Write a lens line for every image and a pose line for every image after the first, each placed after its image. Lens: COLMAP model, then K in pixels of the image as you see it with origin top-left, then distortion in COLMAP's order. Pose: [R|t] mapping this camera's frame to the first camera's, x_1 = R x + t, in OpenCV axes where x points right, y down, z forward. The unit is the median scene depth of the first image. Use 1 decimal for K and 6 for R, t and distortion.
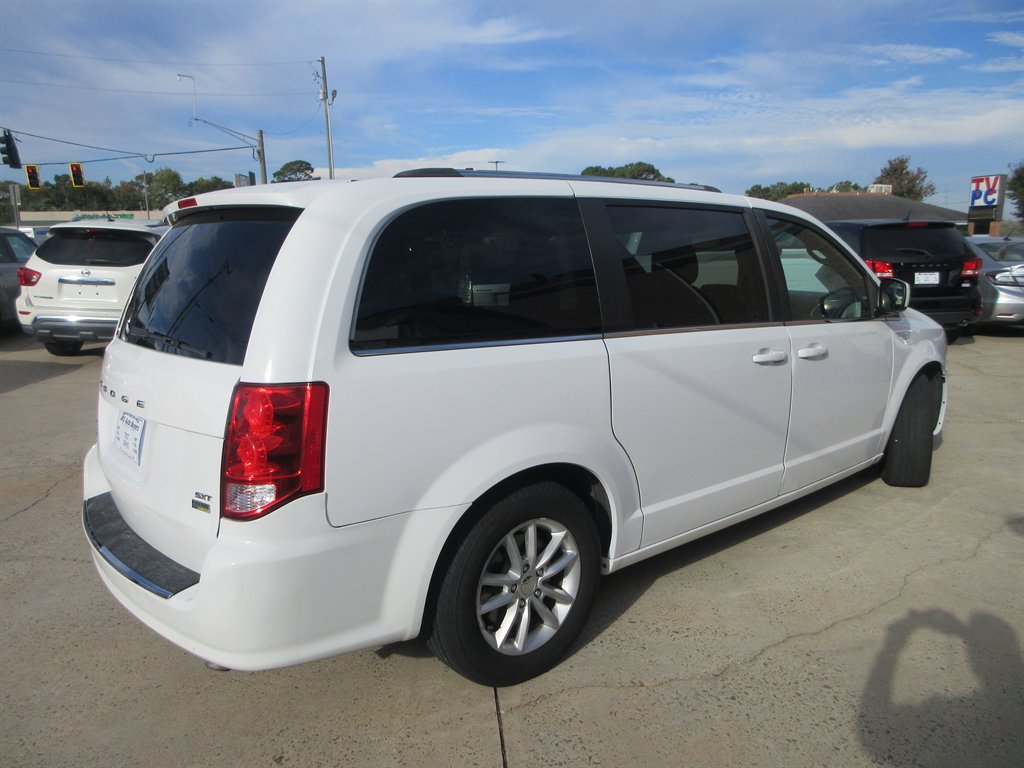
lens RADIAL K [[754.0, 0, 512.5], [0, 754.0, 382.1], [0, 0, 1]] dist [-0.012126, 0.000426]
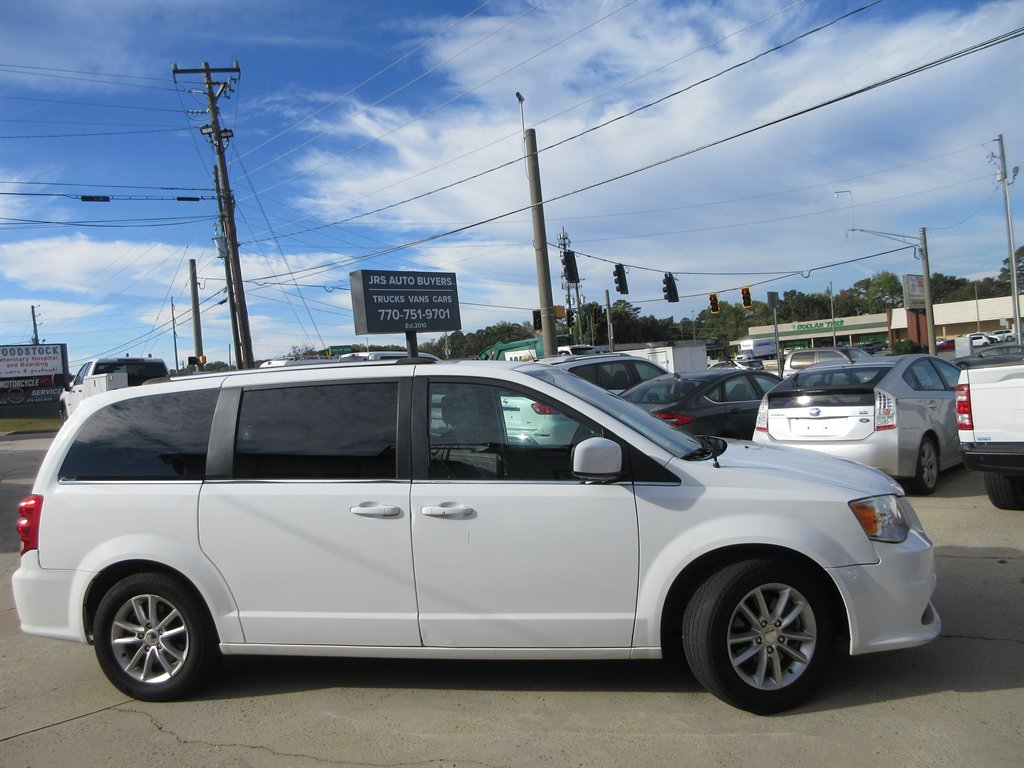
lens RADIAL K [[754.0, 0, 519.3], [0, 754.0, 380.9], [0, 0, 1]] dist [-0.012126, 0.000426]
pose [[0.611258, -0.032673, -0.790757, 0.102701], [-0.072277, 0.992668, -0.096886, -0.009837], [0.788124, 0.116376, 0.604414, 0.034870]]
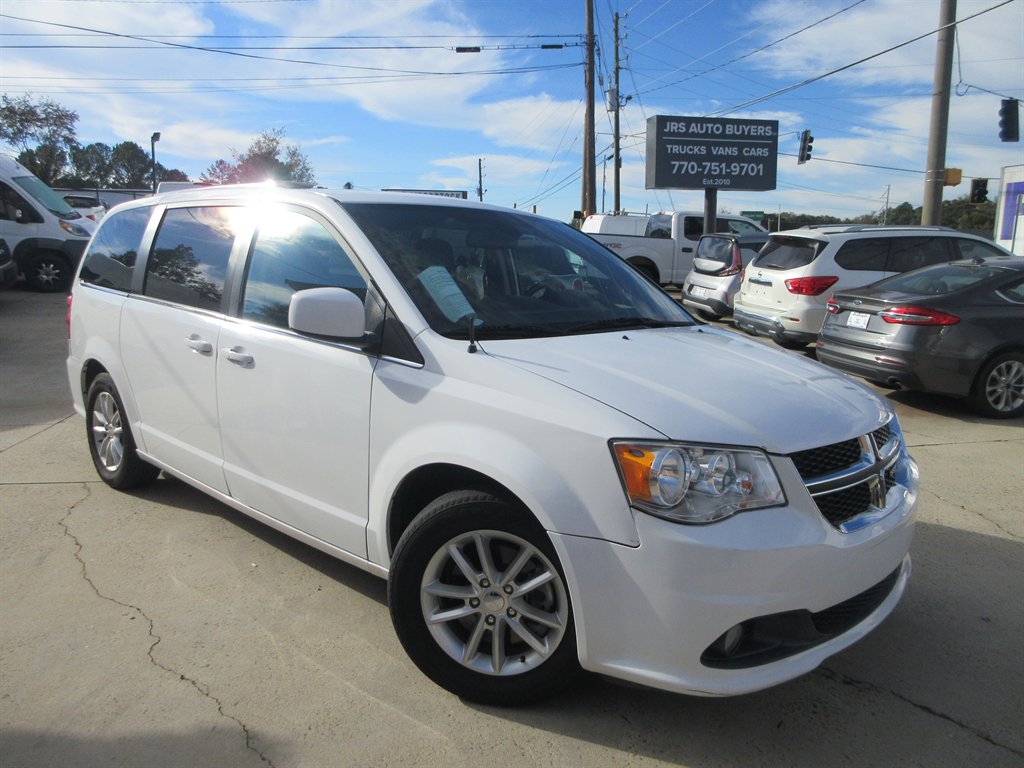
lens RADIAL K [[754.0, 0, 515.1], [0, 754.0, 388.1], [0, 0, 1]] dist [-0.012126, 0.000426]
pose [[0.110997, 0.181539, -0.977099, 0.106236], [-0.192893, 0.968413, 0.158013, -0.016702], [0.974922, 0.170936, 0.142509, 0.096534]]
